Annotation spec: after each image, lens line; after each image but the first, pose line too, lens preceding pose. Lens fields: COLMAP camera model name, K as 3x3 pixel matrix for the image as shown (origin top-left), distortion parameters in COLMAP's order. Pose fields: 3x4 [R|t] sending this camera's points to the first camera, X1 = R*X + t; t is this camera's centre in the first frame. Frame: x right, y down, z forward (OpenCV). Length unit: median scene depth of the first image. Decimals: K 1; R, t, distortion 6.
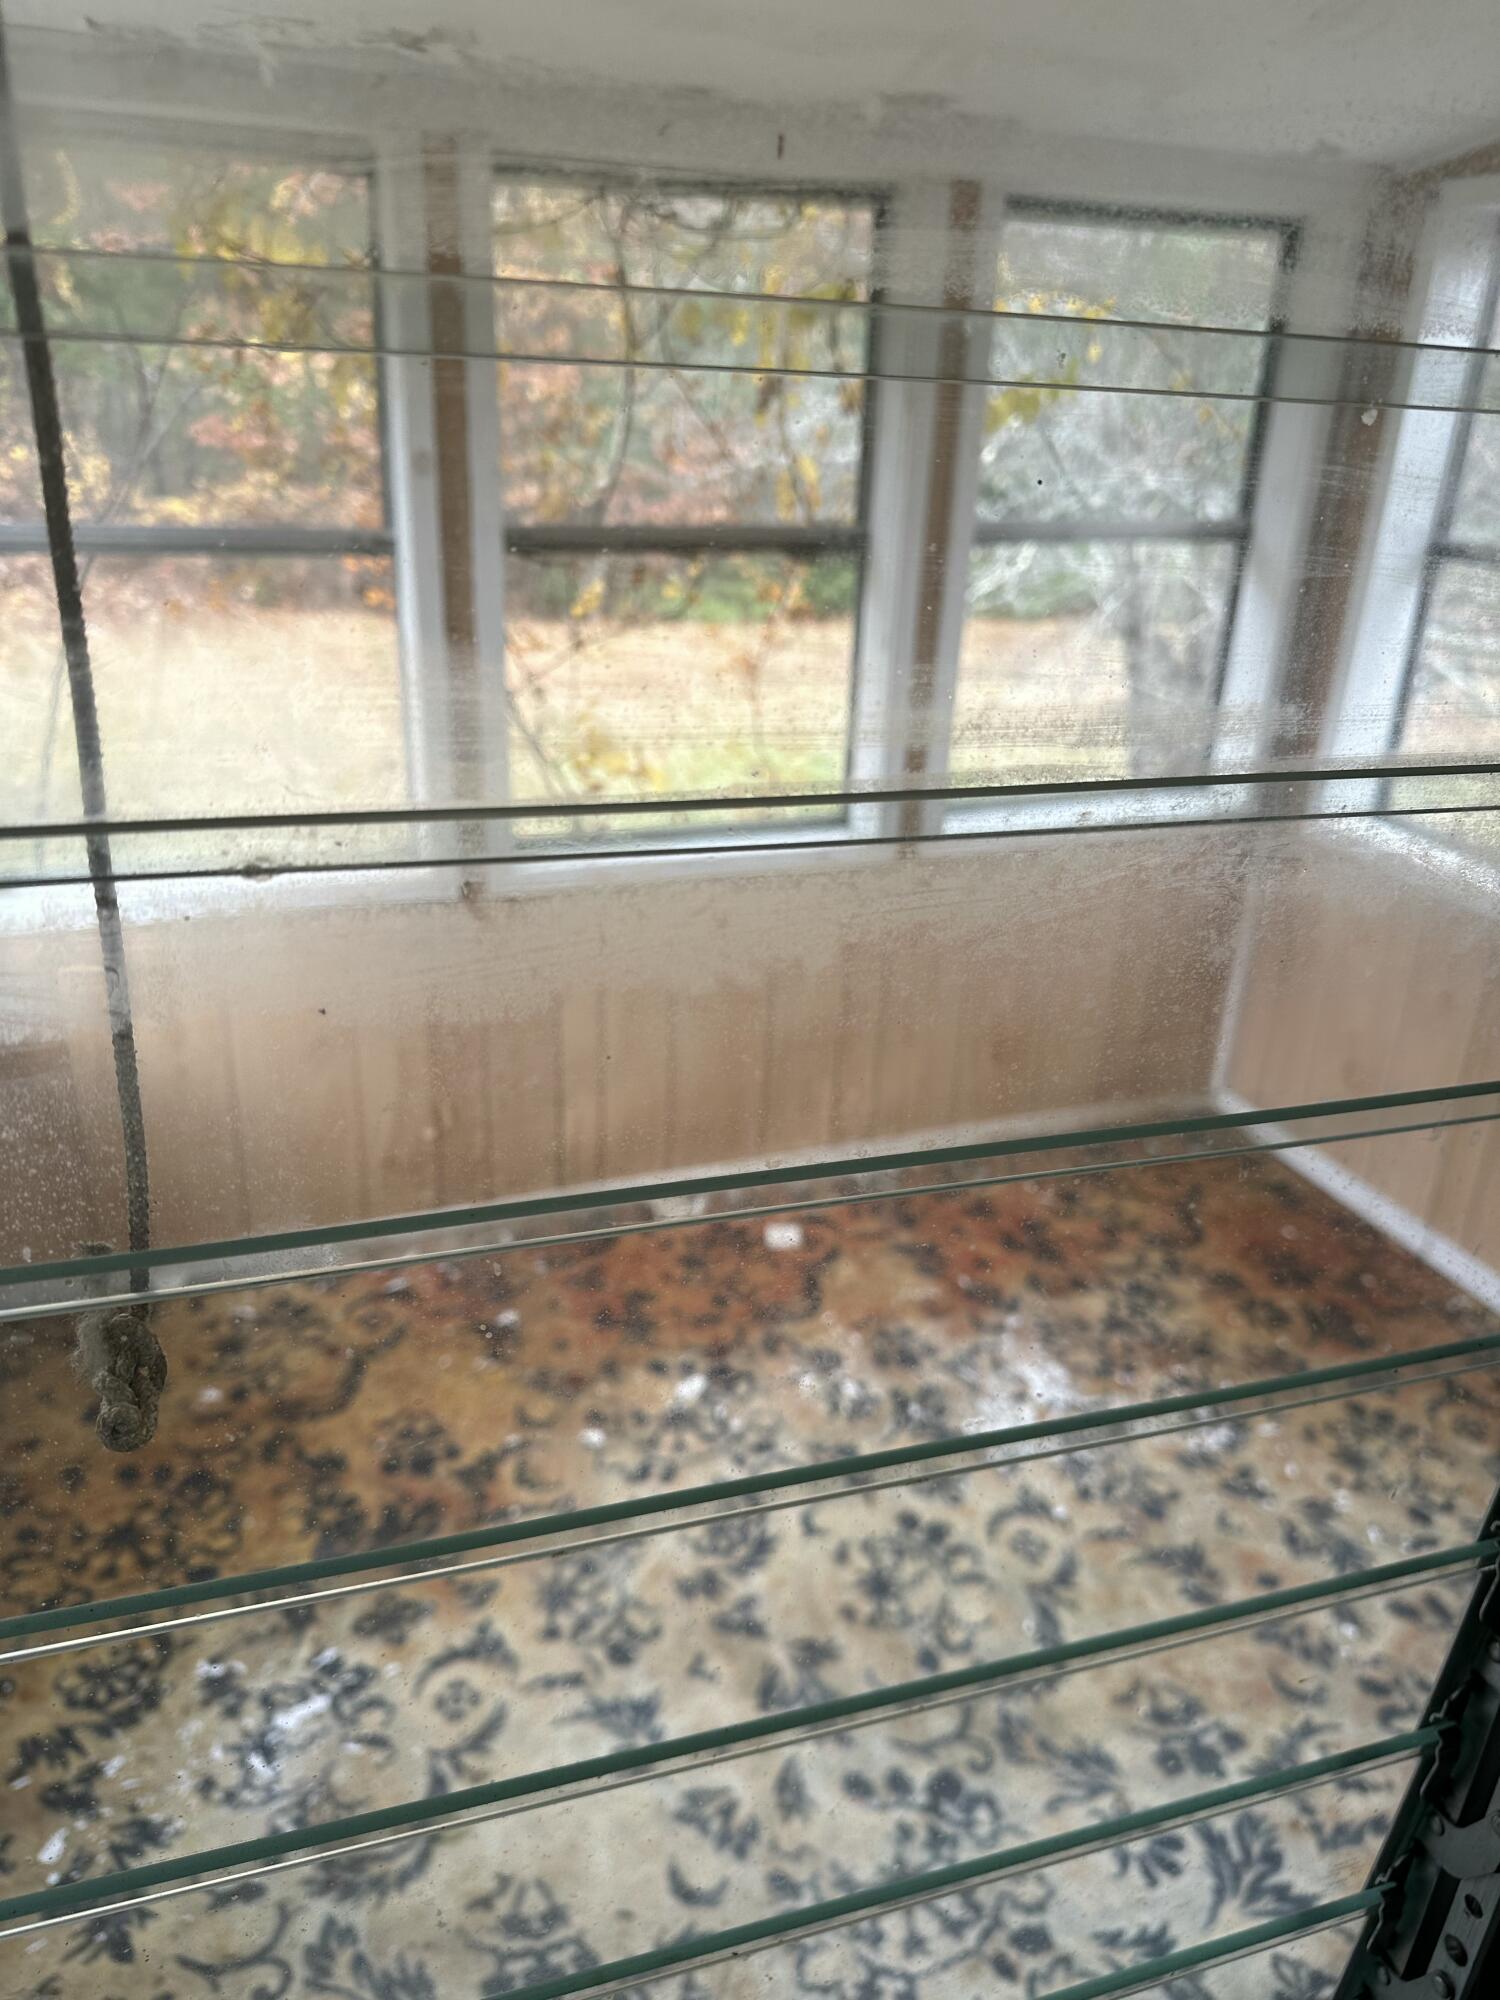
lens RADIAL K [[1431.7, 0, 751.3], [0, 1431.7, 1004.2], [0, 0, 1]] dist [0.065782, -0.033046]
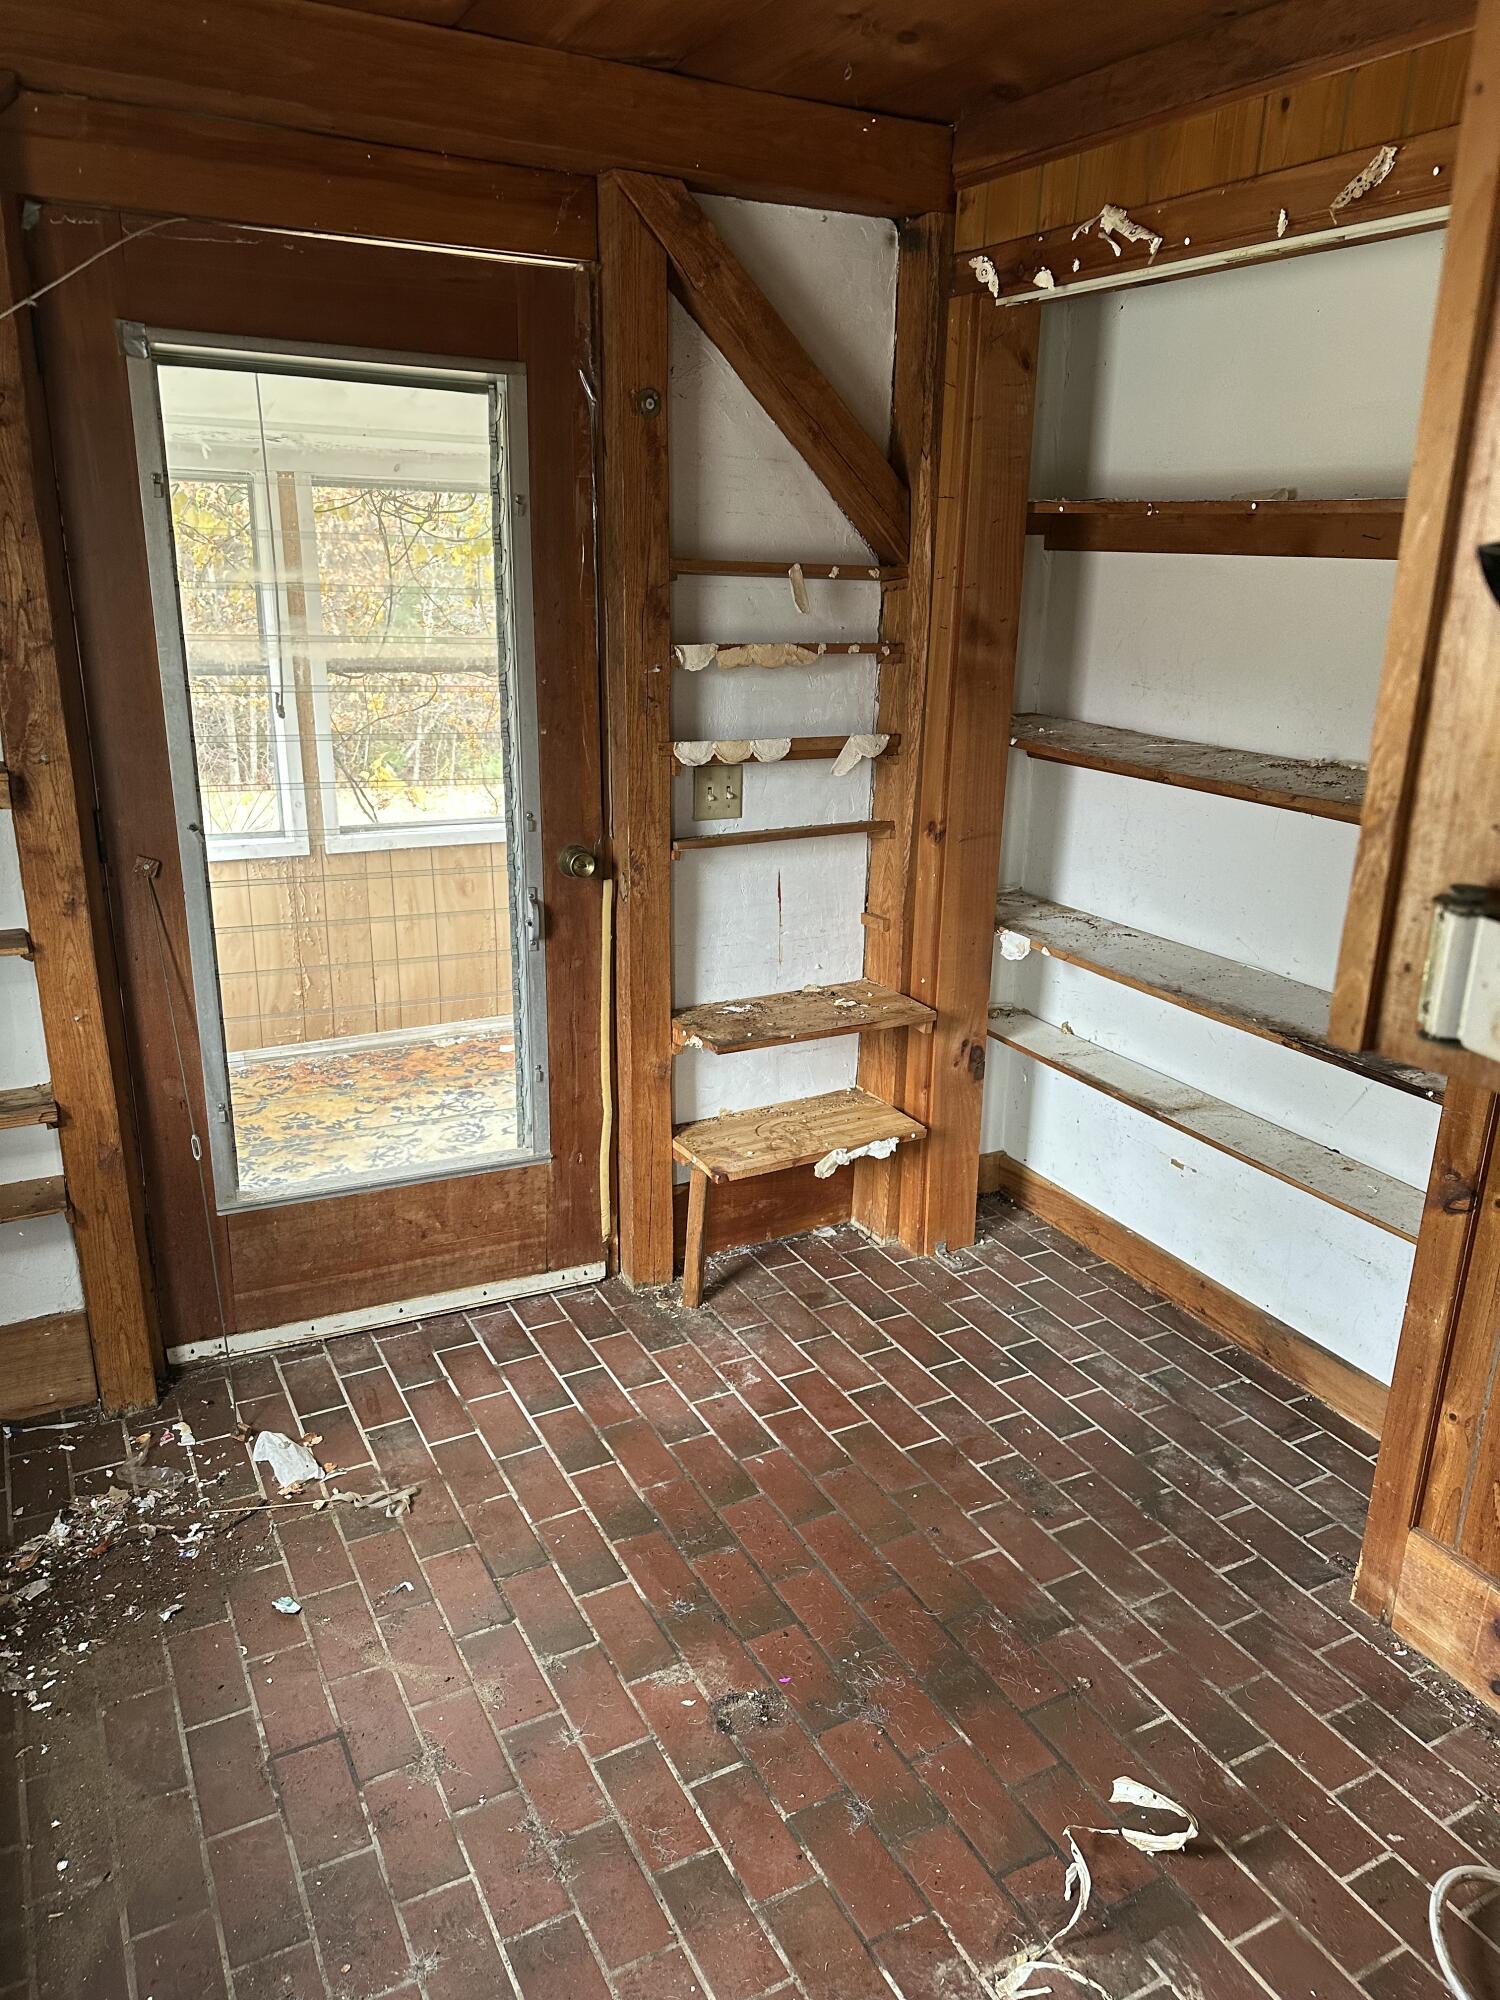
lens RADIAL K [[1431.7, 0, 752.5], [0, 1431.7, 997.2], [0, 0, 1]] dist [0.065782, -0.033046]
pose [[0.992109, -0.063161, 0.108310, 0.155686], [0.076190, 0.989759, -0.120712, 0.396802], [-0.099577, 0.128011, 0.986761, -0.900815]]
